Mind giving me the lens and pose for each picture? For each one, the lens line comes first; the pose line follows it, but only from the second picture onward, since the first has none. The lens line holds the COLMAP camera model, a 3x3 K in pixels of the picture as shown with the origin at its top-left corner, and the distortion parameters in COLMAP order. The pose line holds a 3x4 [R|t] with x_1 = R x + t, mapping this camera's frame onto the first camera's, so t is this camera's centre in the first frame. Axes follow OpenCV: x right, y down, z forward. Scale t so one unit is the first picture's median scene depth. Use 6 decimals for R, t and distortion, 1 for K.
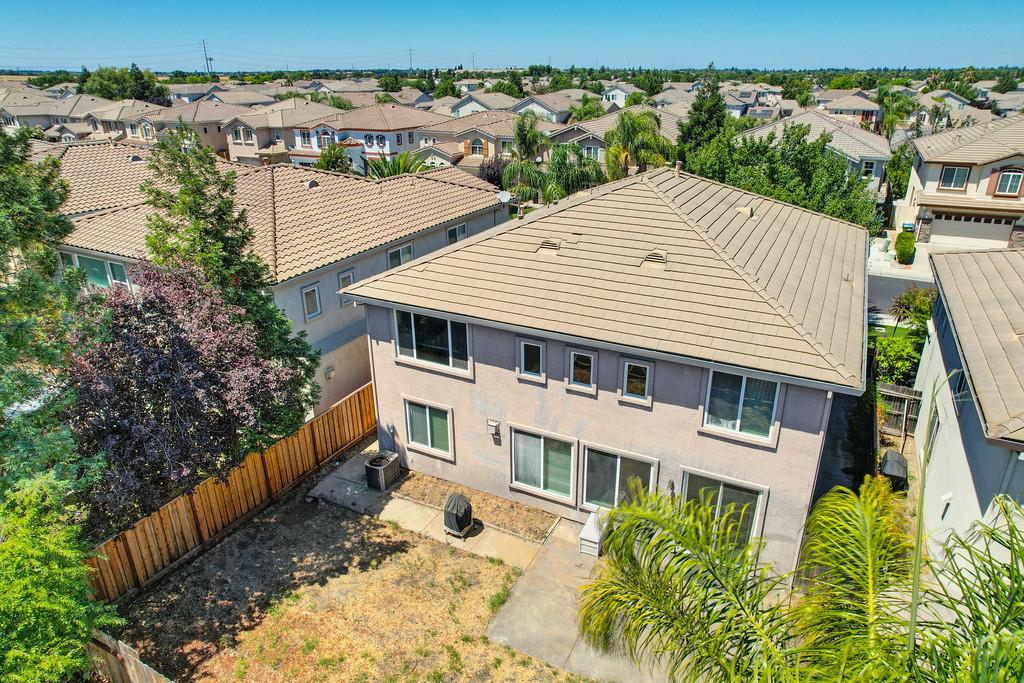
lens RADIAL K [[655.6, 0, 513.8], [0, 655.6, 334.7], [0, 0, 1]] dist [-0.075505, 0.066752]
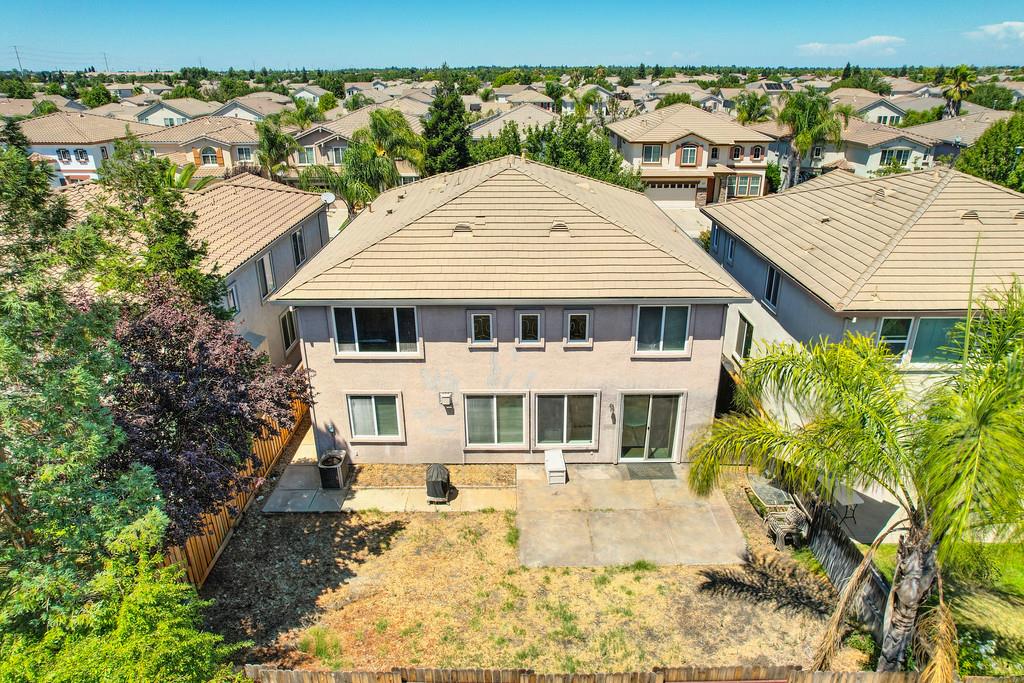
lens RADIAL K [[659.6, 0, 515.5], [0, 659.6, 336.3], [0, 0, 1]] dist [-0.072798, 0.067814]
pose [[0.887887, -0.174481, 0.425691, -0.383907], [0.174418, 0.983880, 0.039477, 0.015937], [-0.425717, 0.039197, 0.904007, -0.044480]]
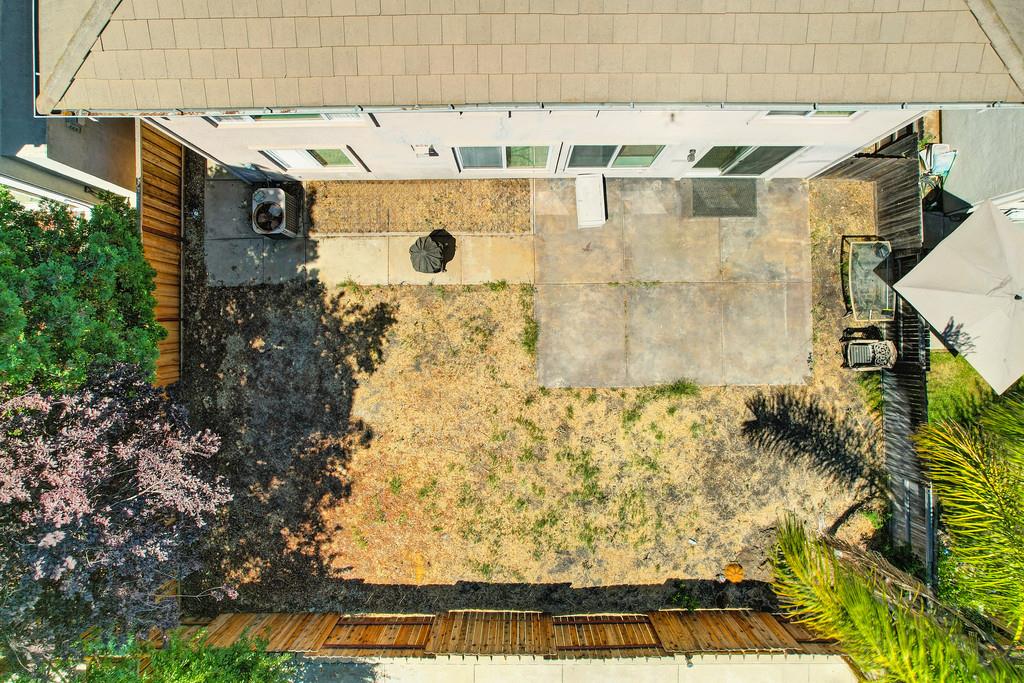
lens RADIAL K [[655.6, 0, 513.8], [0, 655.6, 334.7], [0, 0, 1]] dist [-0.075505, 0.066752]
pose [[0.885847, -0.463857, 0.010566, -0.044552], [0.172835, 0.351032, 0.920274, -0.390455], [-0.430585, -0.813396, 0.391131, 0.560378]]
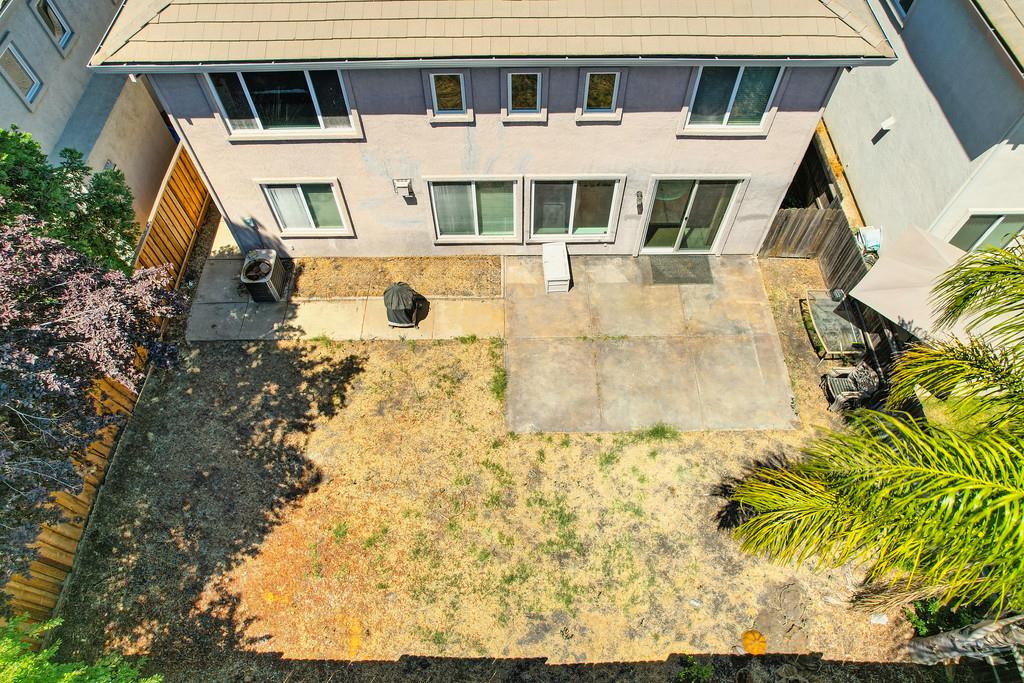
lens RADIAL K [[655.6, 0, 513.8], [0, 655.6, 334.7], [0, 0, 1]] dist [-0.075505, 0.066752]
pose [[0.887005, -0.388834, 0.249058, -0.175570], [0.175995, 0.783336, 0.596163, -0.156204], [-0.426904, -0.484967, 0.763256, 0.288670]]
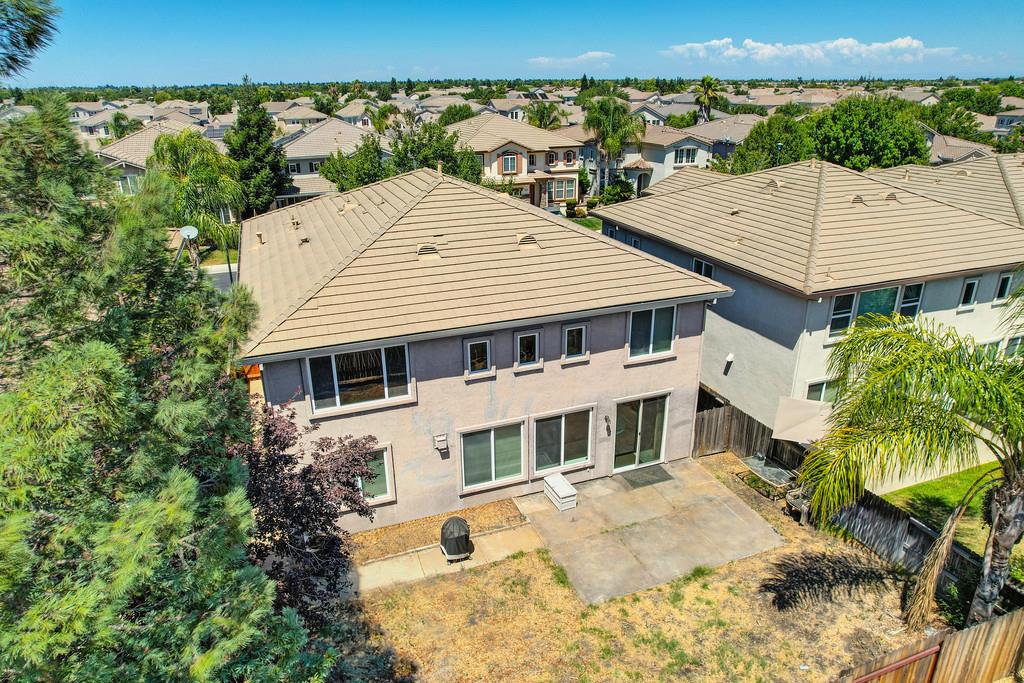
lens RADIAL K [[659.6, 0, 515.5], [0, 659.6, 336.3], [0, 0, 1]] dist [-0.072798, 0.067814]
pose [[0.668265, -0.272450, 0.692237, -0.598923], [0.287293, 0.952849, 0.097677, -0.072499], [-0.686210, 0.133601, 0.715029, 0.212368]]
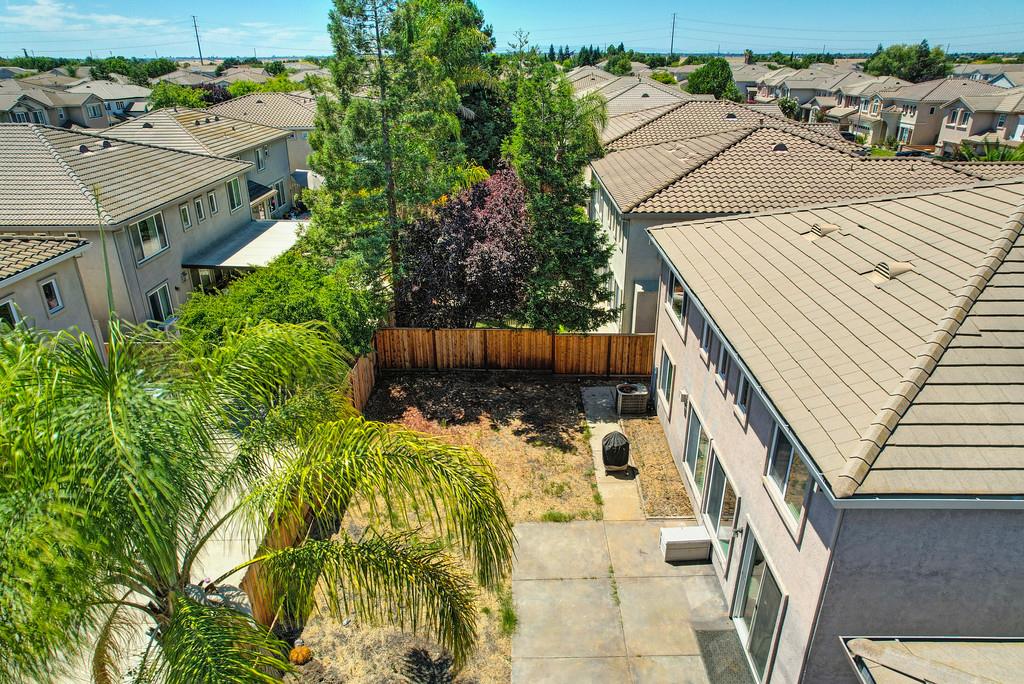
lens RADIAL K [[655.6, 0, 513.8], [0, 655.6, 335.2], [0, 0, 1]] dist [-0.075505, 0.066752]
pose [[0.449631, 0.357056, -0.818745, 0.616446], [-0.336874, 0.916724, 0.214784, -0.062049], [0.827253, 0.179240, 0.532470, 0.275024]]
